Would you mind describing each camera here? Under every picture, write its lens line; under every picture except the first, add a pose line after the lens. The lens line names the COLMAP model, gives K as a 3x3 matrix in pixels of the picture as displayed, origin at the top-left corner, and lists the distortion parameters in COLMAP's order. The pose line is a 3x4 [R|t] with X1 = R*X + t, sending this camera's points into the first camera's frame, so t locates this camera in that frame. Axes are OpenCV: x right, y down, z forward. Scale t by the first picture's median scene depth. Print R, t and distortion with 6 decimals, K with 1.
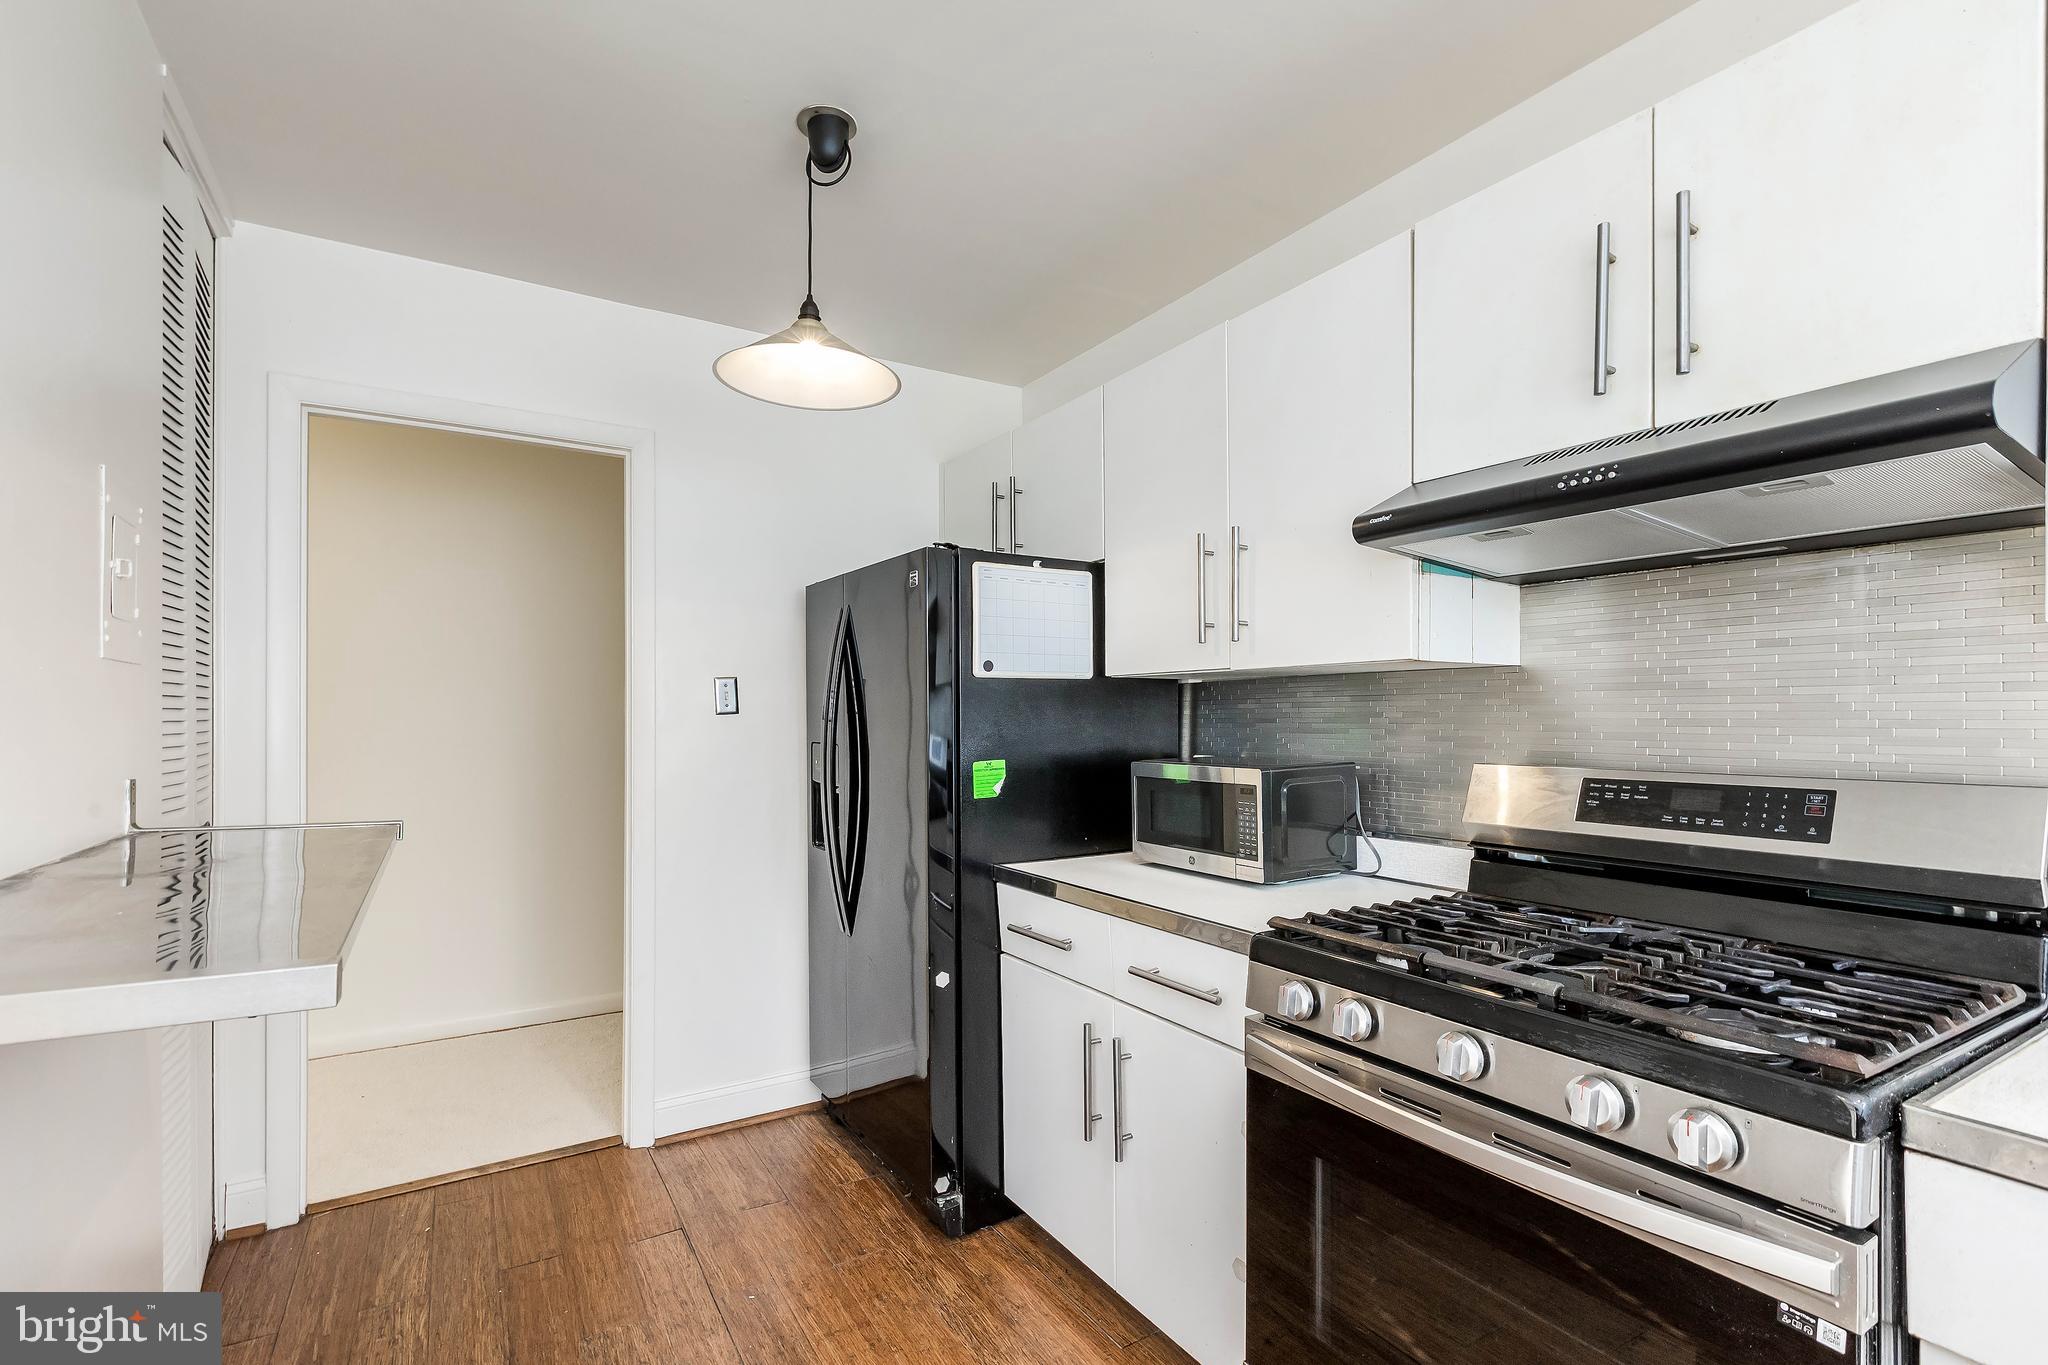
lens RADIAL K [[949.3, 0, 1014.6], [0, 949.3, 702.5], [0, 0, 1]] dist [0.002939, 0.000326]
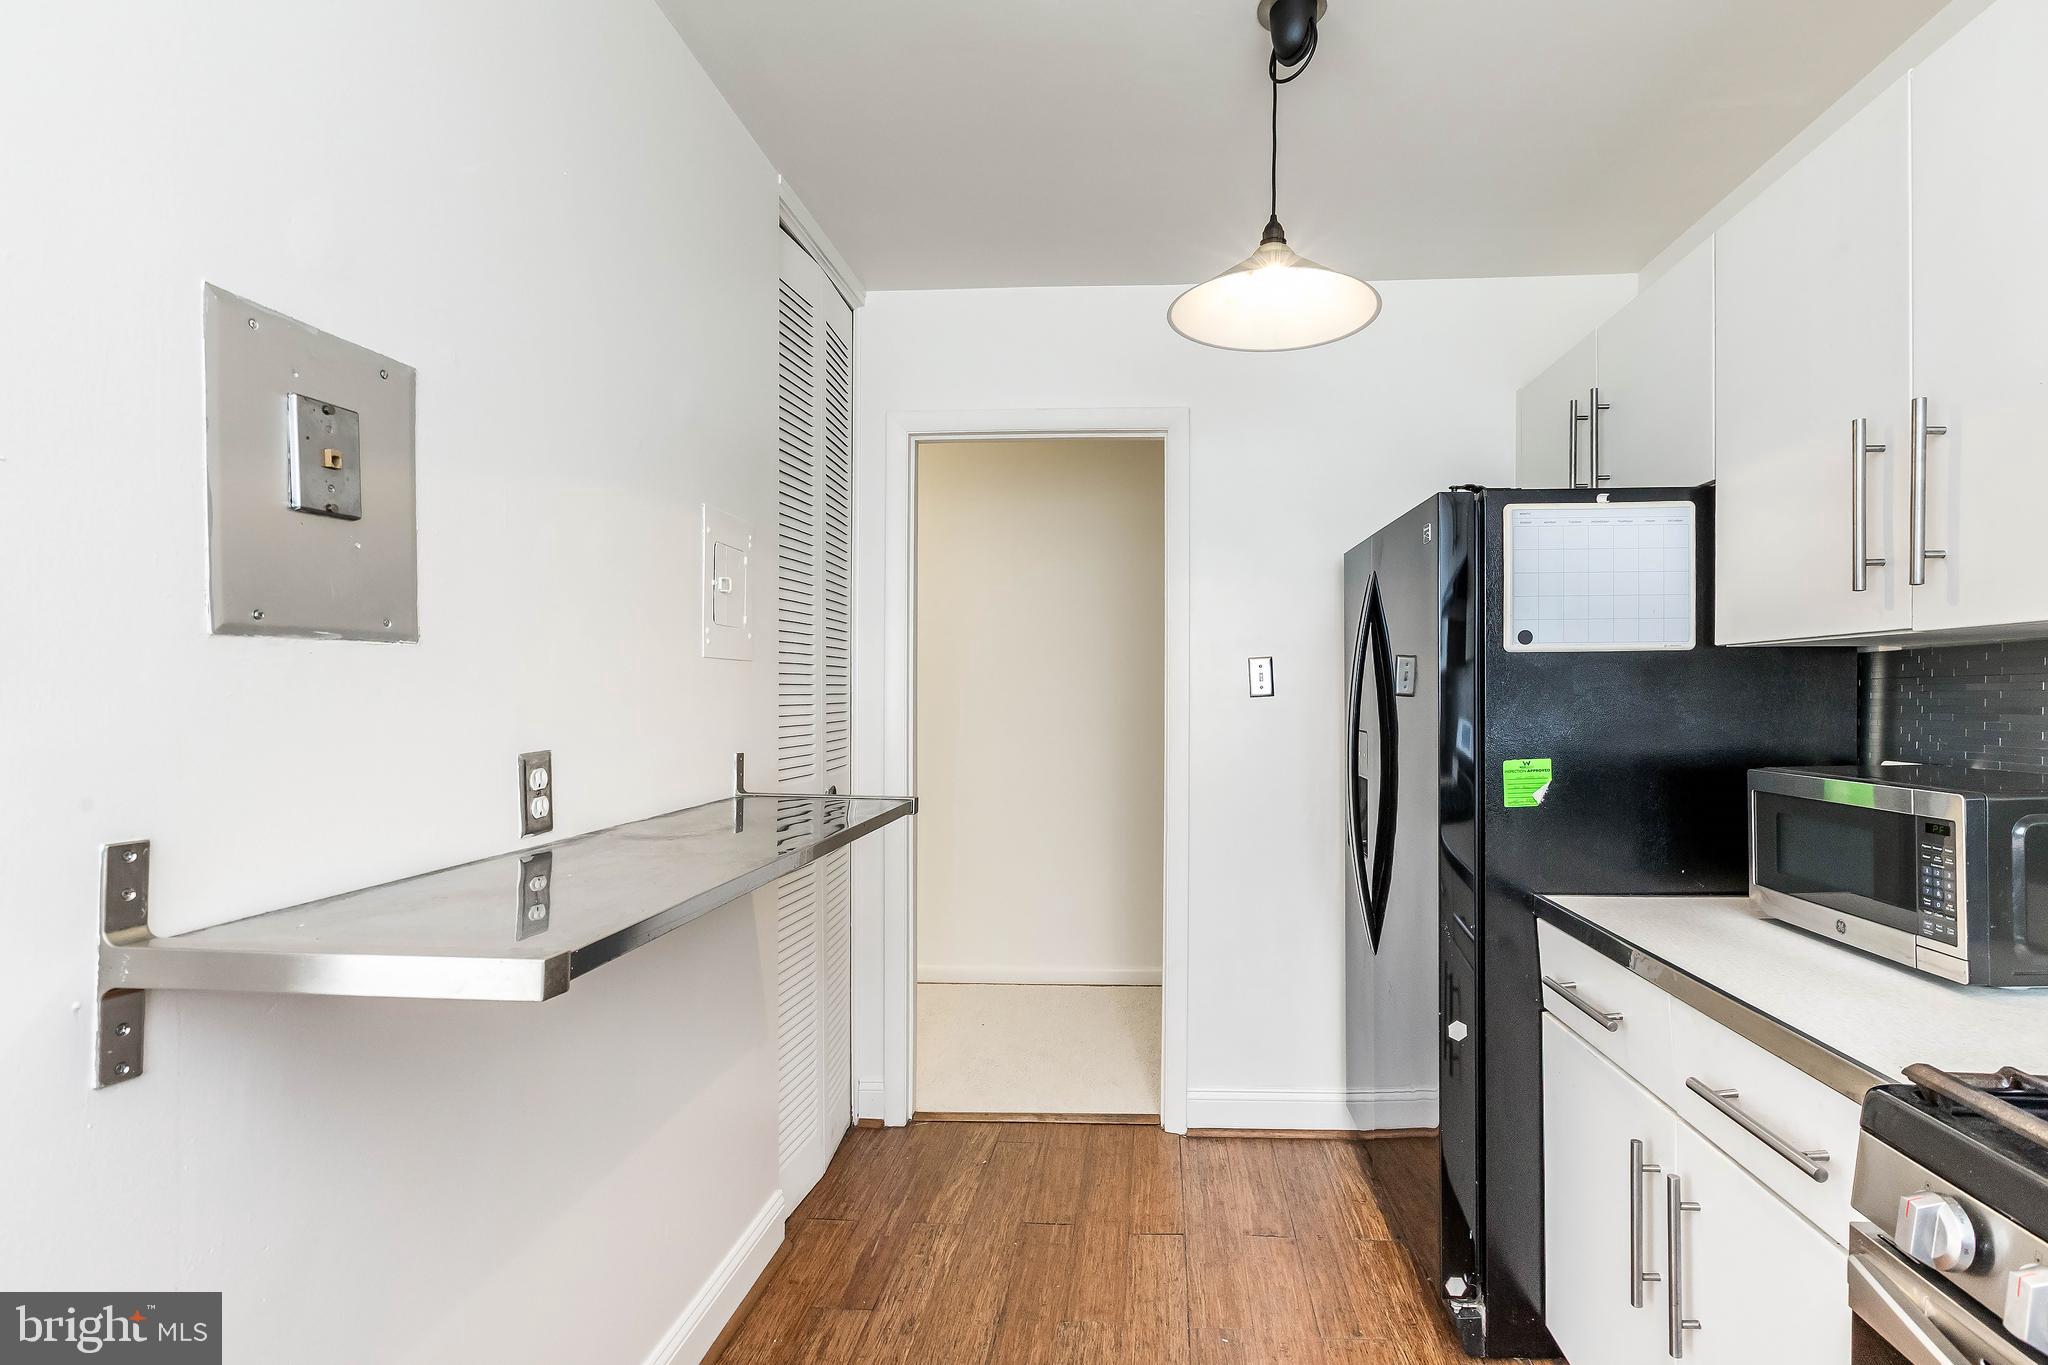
lens RADIAL K [[984.9, 0, 1014.4], [0, 984.9, 694.8], [0, 0, 1]] dist [0.008540, -0.002315]
pose [[0.830132, -0.002513, -0.557561, 0.072792], [0.010102, 0.999893, 0.010534, -0.003983], [0.557475, -0.014377, 0.830069, 0.095117]]
